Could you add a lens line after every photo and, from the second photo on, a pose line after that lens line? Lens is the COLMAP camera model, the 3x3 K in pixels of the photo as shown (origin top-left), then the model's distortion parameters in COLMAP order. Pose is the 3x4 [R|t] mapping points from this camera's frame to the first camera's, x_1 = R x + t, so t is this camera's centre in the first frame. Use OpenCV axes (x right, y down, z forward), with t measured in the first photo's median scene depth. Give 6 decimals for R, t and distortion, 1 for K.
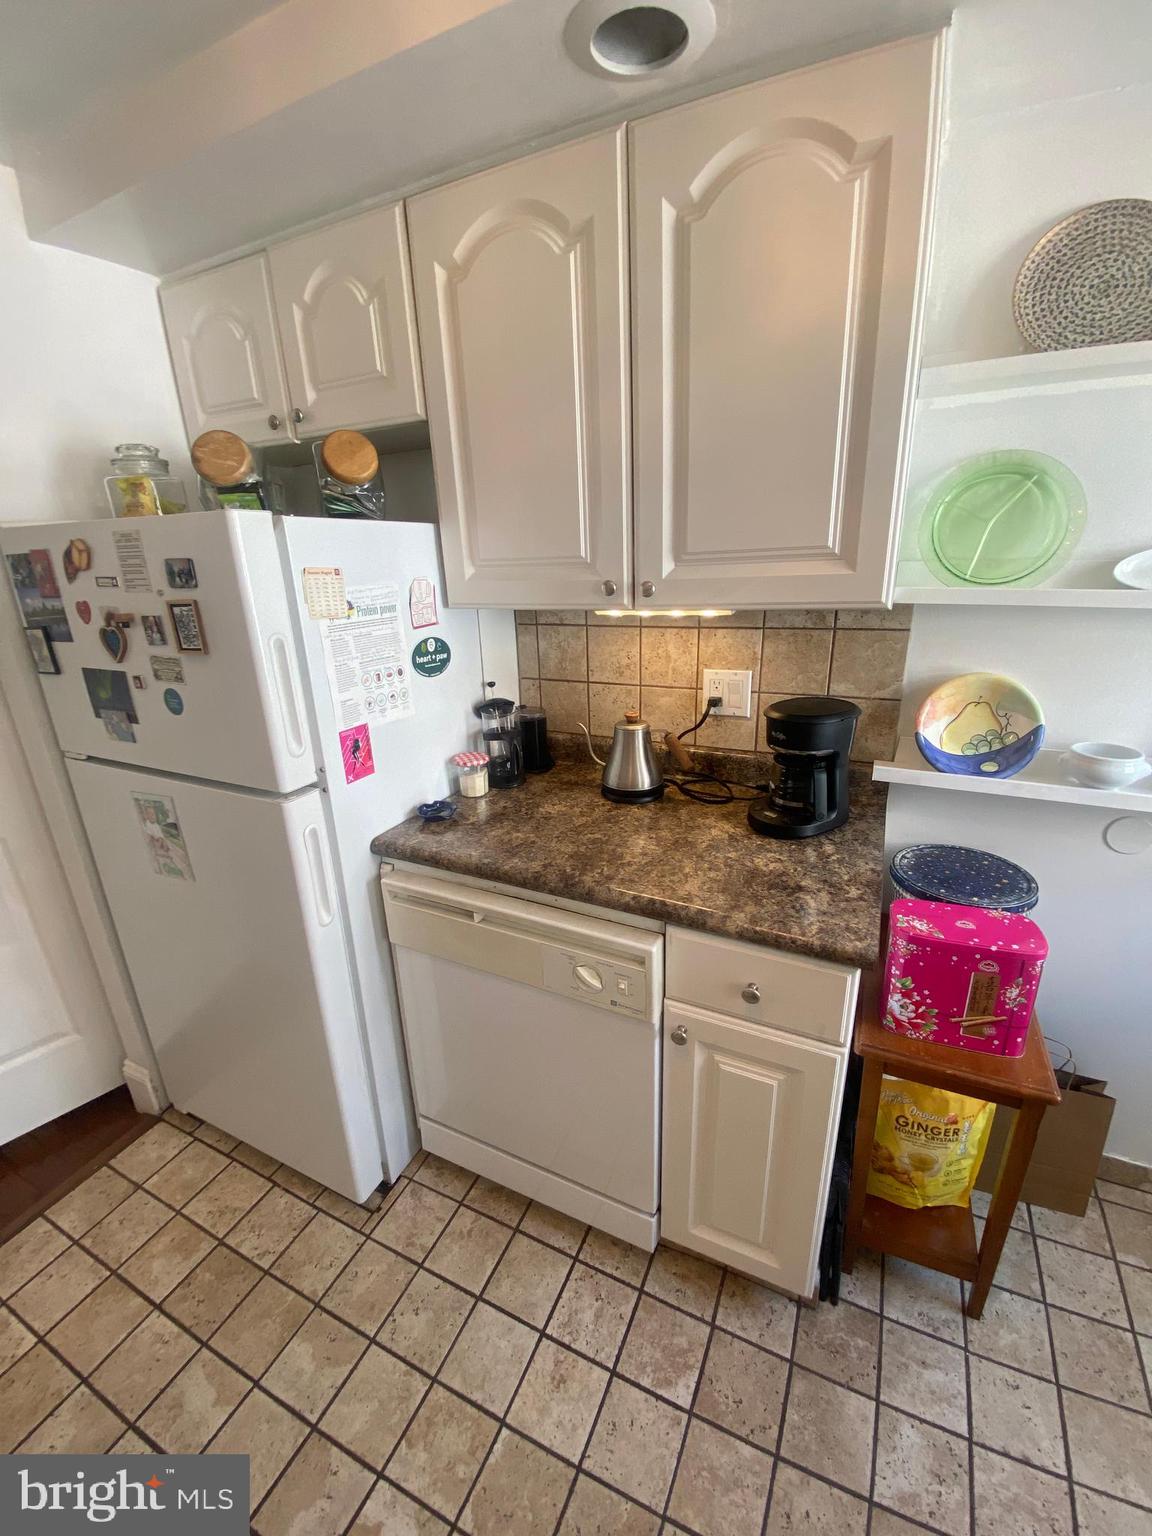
lens RADIAL K [[623.9, 0, 576.0], [0, 623.9, 768.0], [0, 0, 1]] dist [0.006902, -0.014127]
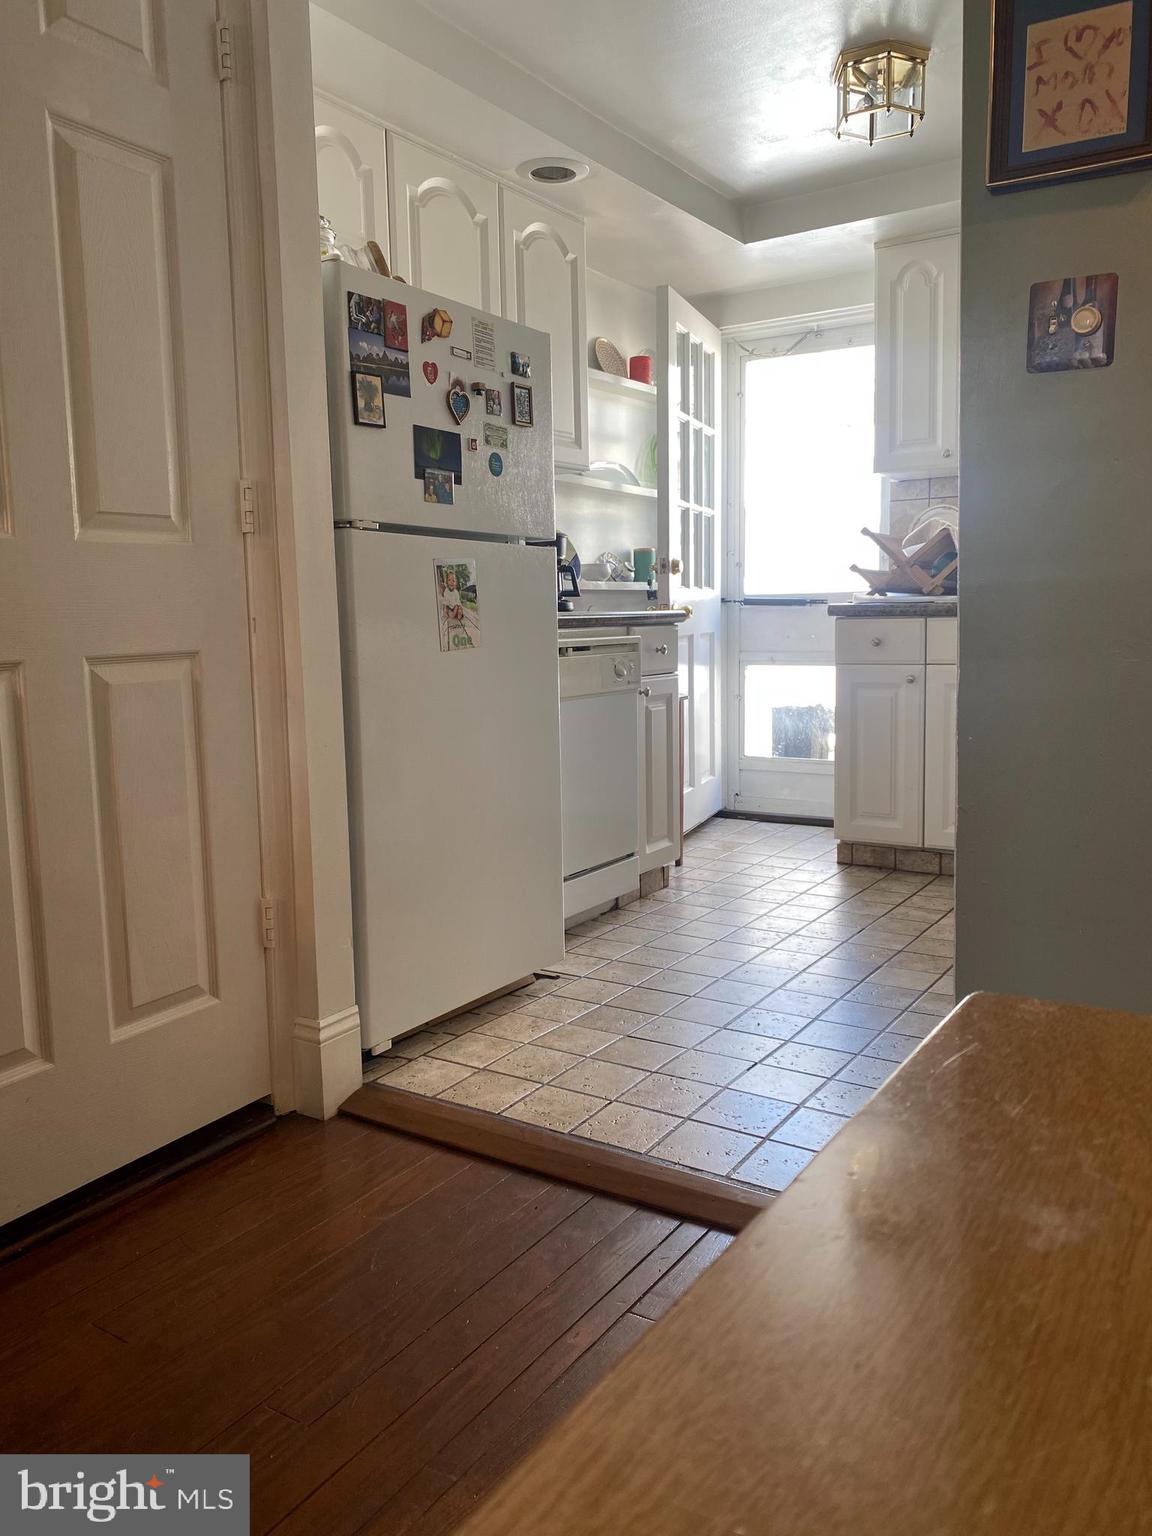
lens RADIAL K [[1173.7, 0, 573.4], [0, 1173.7, 752.7], [0, 0, 1]] dist [0.103765, -0.161520]
pose [[0.148216, -0.078021, 0.985873, -2.841890], [0.351391, 0.935988, 0.021245, 0.404420], [-0.924422, 0.343278, 0.166144, 0.674528]]
